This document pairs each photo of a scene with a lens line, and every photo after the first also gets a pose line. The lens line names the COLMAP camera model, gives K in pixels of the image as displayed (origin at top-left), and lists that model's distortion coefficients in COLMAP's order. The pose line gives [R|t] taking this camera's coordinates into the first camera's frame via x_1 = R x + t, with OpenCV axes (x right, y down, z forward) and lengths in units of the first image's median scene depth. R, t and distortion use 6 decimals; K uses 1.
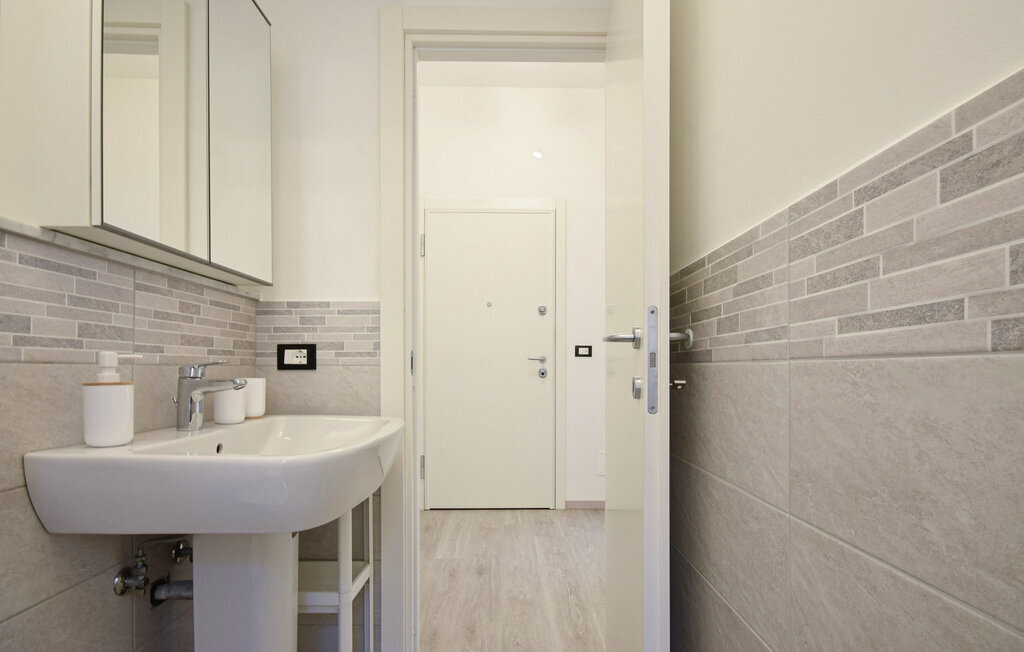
lens RADIAL K [[472.9, 0, 511.9], [0, 472.9, 373.2], [0, 0, 1]] dist [0.000173, 0.000032]
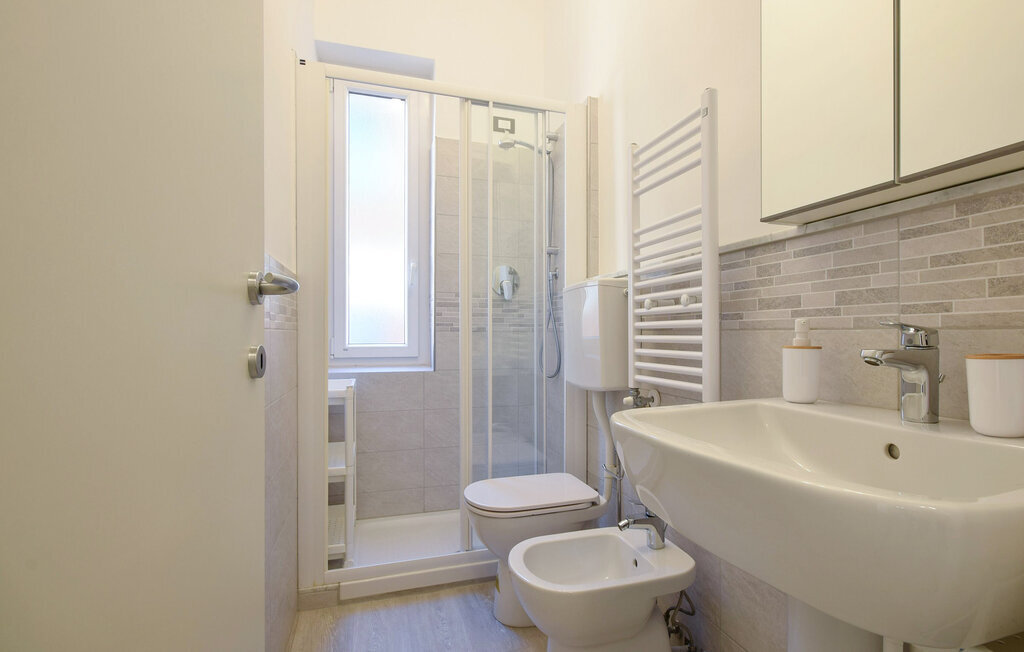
lens RADIAL K [[458.3, 0, 512.0], [0, 458.3, 326.0], [0, 0, 1]] dist [0.000070, 0.000025]
pose [[-0.959963, -0.017653, -0.279569, 0.099271], [-0.014963, 0.999819, -0.011751, -0.003836], [0.279725, -0.007097, -0.960054, 1.671250]]
